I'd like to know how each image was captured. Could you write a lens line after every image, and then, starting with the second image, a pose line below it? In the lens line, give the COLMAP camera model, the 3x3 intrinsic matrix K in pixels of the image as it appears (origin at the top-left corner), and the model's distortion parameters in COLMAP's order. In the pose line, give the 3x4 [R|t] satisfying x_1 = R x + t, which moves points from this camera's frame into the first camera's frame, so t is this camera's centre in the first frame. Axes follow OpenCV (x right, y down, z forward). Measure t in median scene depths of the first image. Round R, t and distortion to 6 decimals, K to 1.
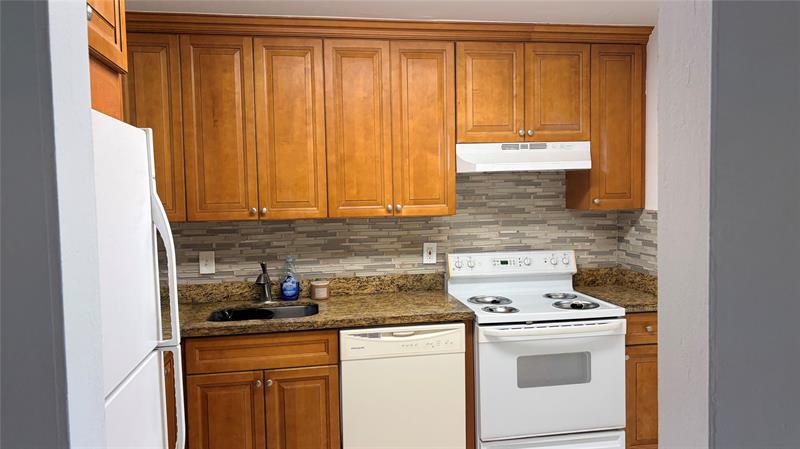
lens RADIAL K [[603.2, 0, 400.6], [0, 603.2, 221.6], [0, 0, 1]] dist [0.078199, -0.000205]
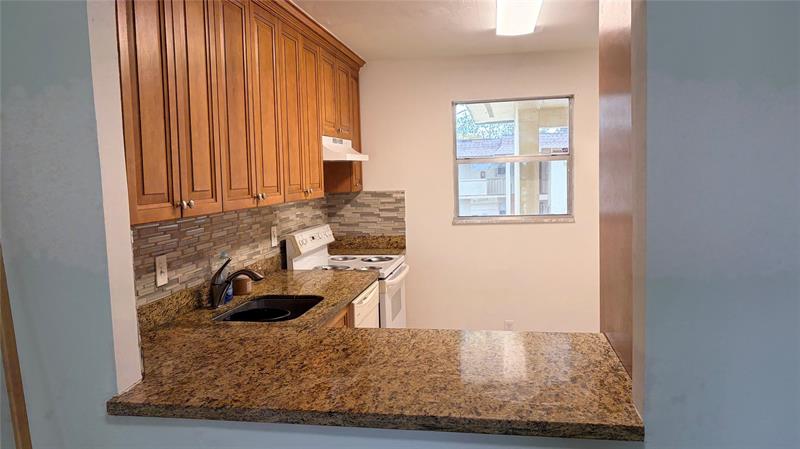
lens RADIAL K [[603.2, 0, 399.4], [0, 603.2, 225.0], [0, 0, 1]] dist [0.078199, -0.000205]
pose [[0.328041, -0.071327, 0.941967, -0.906972], [0.066406, 0.996420, 0.052324, -0.008533], [-0.942327, 0.045388, 0.331603, 0.457520]]
